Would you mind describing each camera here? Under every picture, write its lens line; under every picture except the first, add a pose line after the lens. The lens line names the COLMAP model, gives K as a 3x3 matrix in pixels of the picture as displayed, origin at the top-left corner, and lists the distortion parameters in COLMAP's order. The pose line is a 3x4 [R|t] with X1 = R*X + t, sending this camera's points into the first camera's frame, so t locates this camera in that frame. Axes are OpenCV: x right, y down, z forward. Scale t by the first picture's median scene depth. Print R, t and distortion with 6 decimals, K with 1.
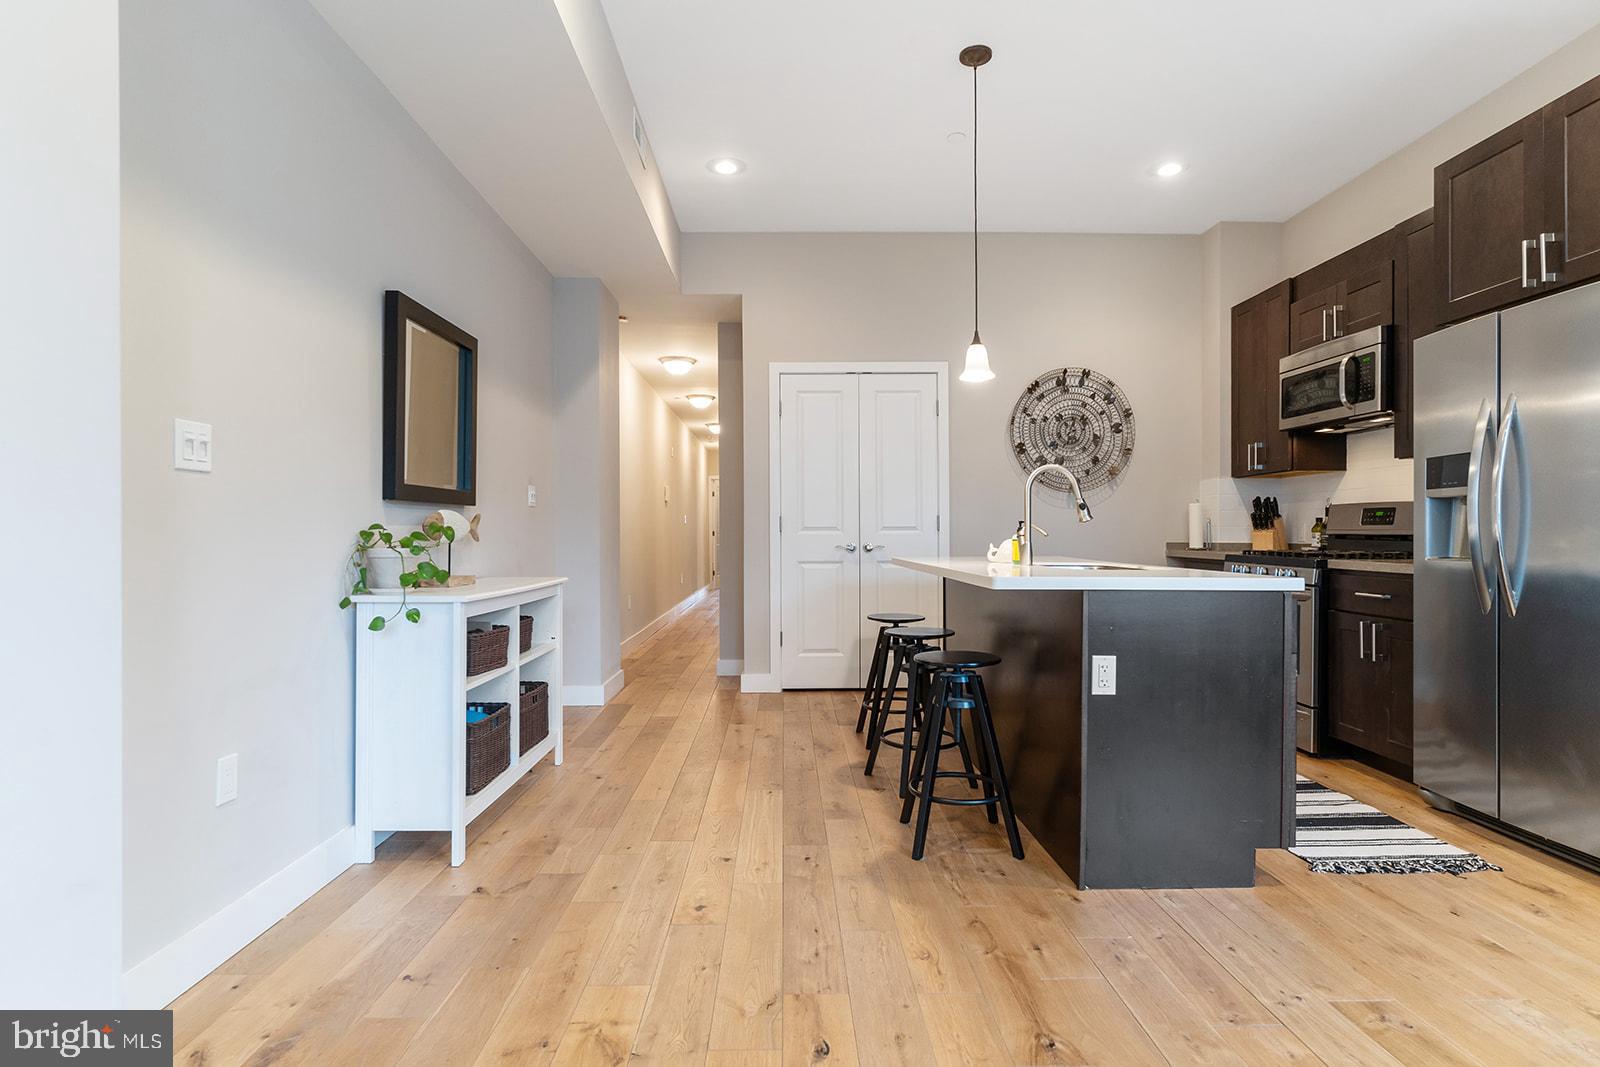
lens RADIAL K [[822.4, 0, 801.8], [0, 822.4, 537.3], [0, 0, 1]] dist [-0.001416, 0.002354]
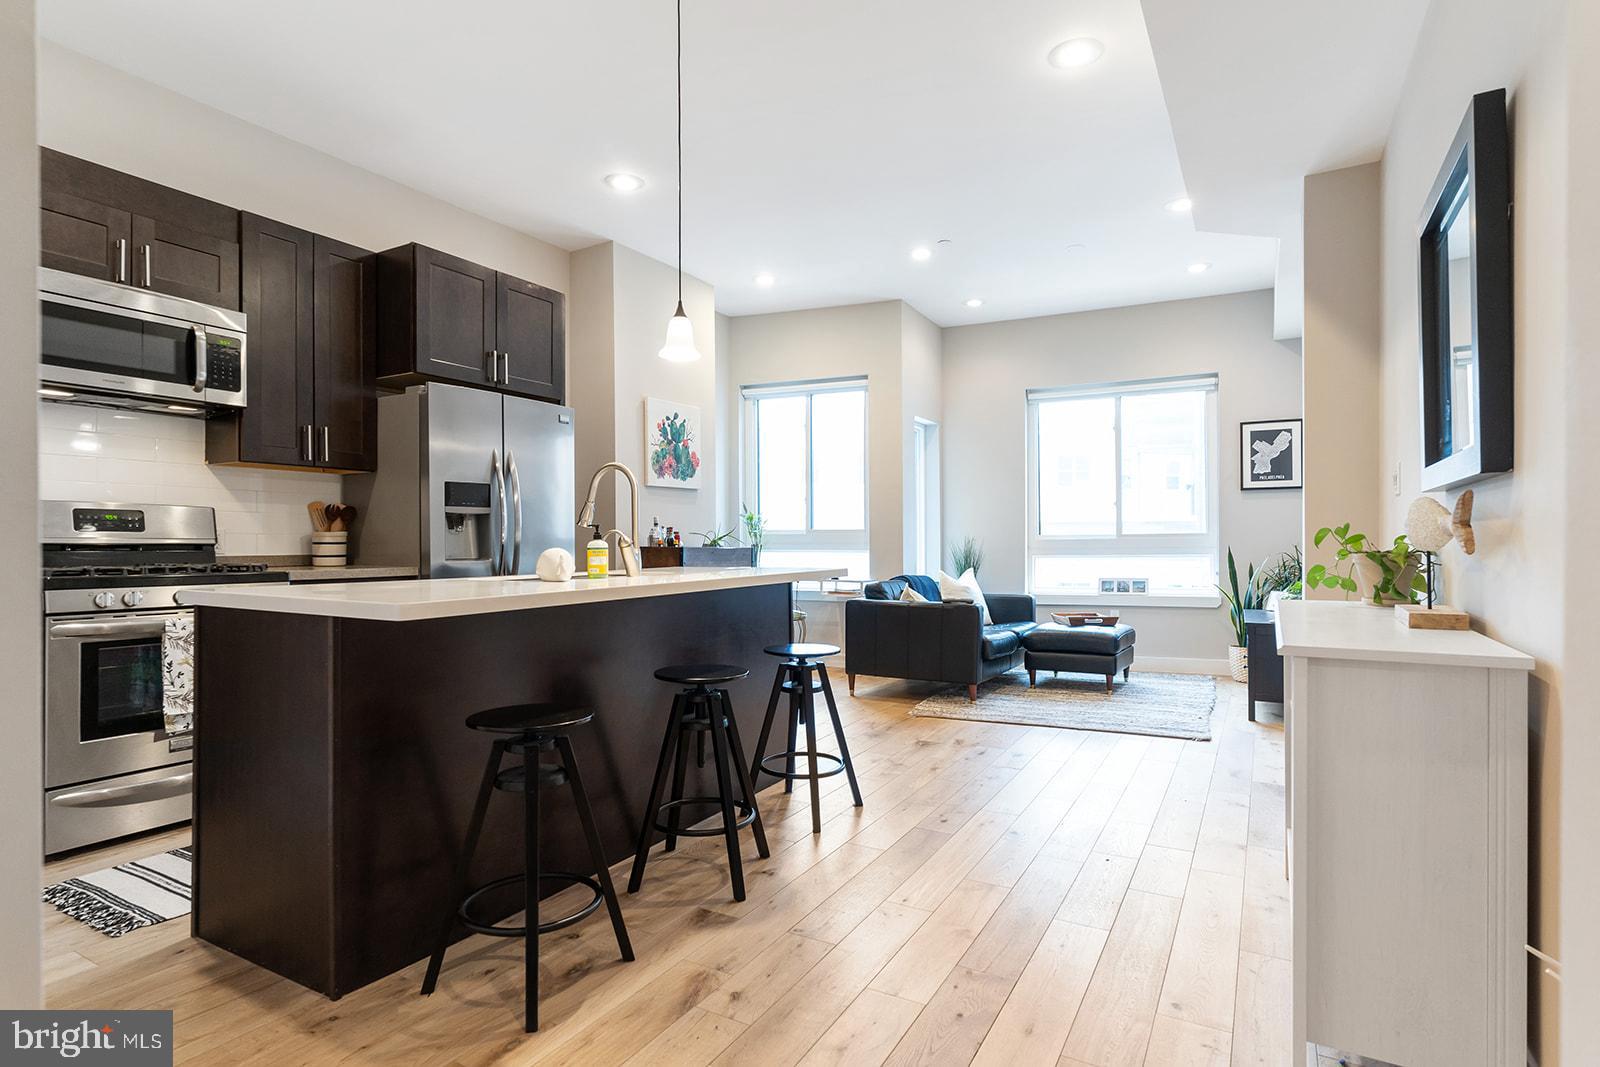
lens RADIAL K [[819.3, 0, 805.6], [0, 819.3, 543.2], [0, 0, 1]] dist [-0.002400, -0.000254]
pose [[-0.858017, 0.001028, 0.513620, -0.244148], [0.006555, 0.999938, 0.008949, -0.005908], [-0.513579, 0.011045, -0.857971, 1.217580]]
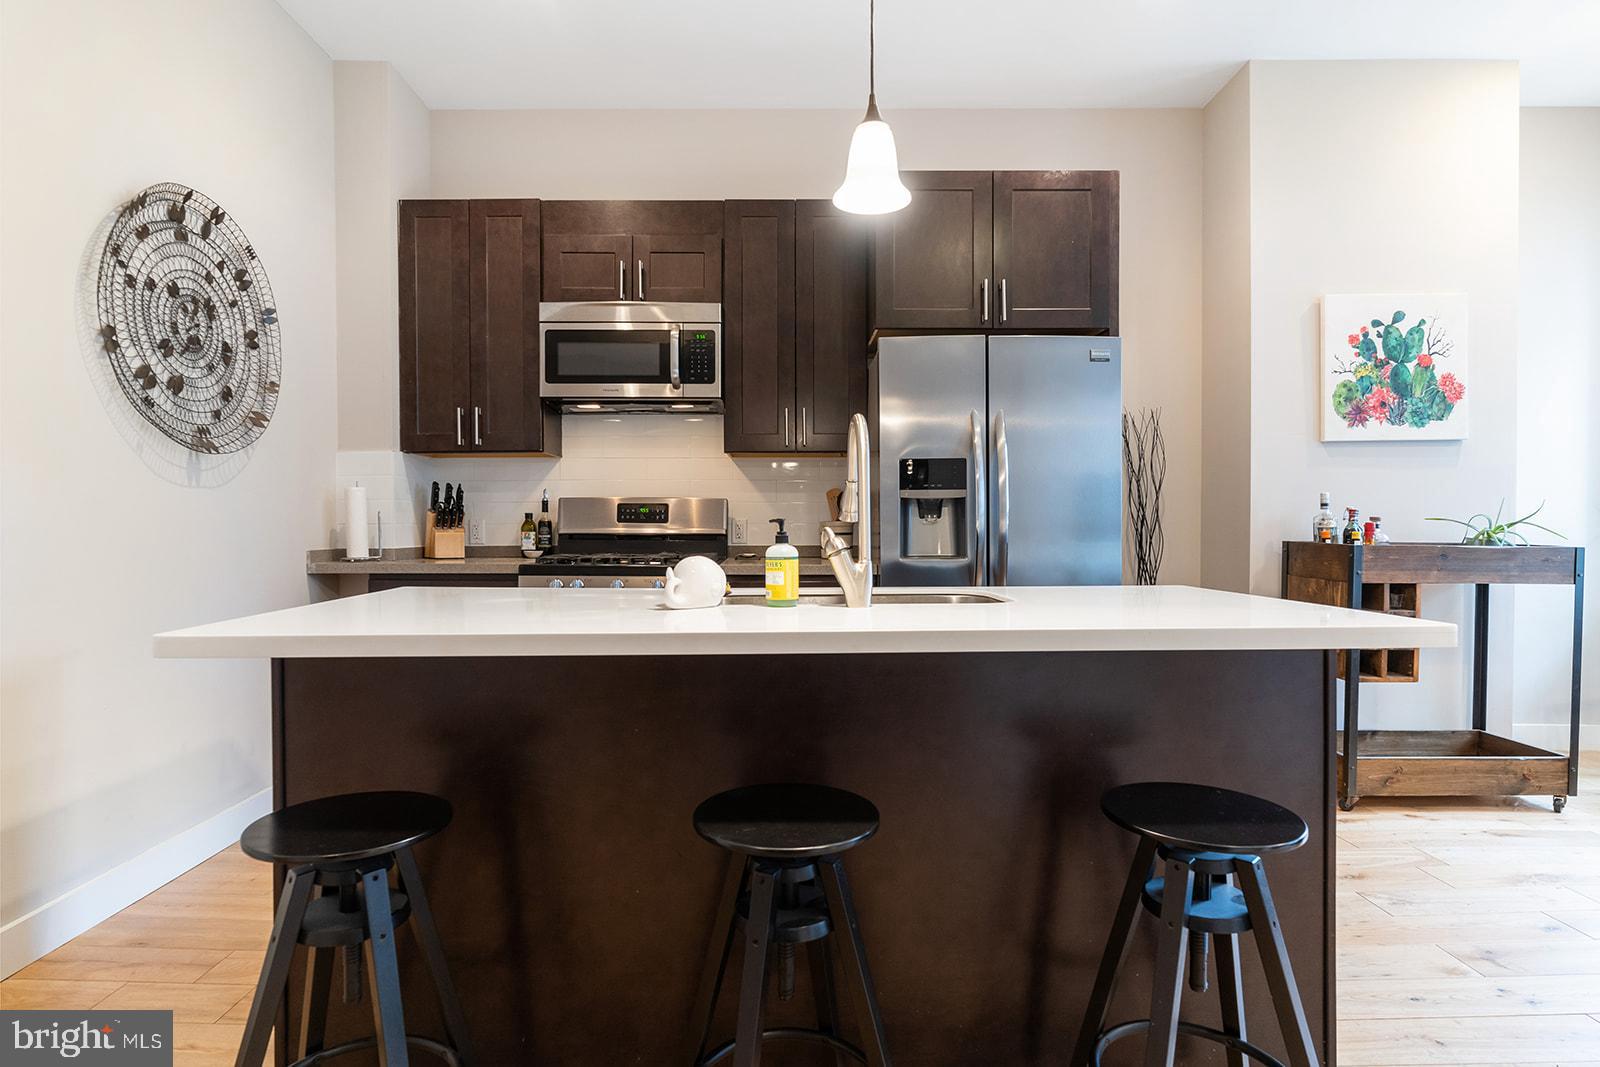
lens RADIAL K [[834.0, 0, 780.7], [0, 834.0, 535.8], [0, 0, 1]] dist [-0.002344, 0.000645]
pose [[0.021242, -0.016443, 0.999639, -0.180107], [0.008326, 0.999833, 0.016269, -0.013377], [-0.999740, 0.007977, 0.021376, 0.763197]]
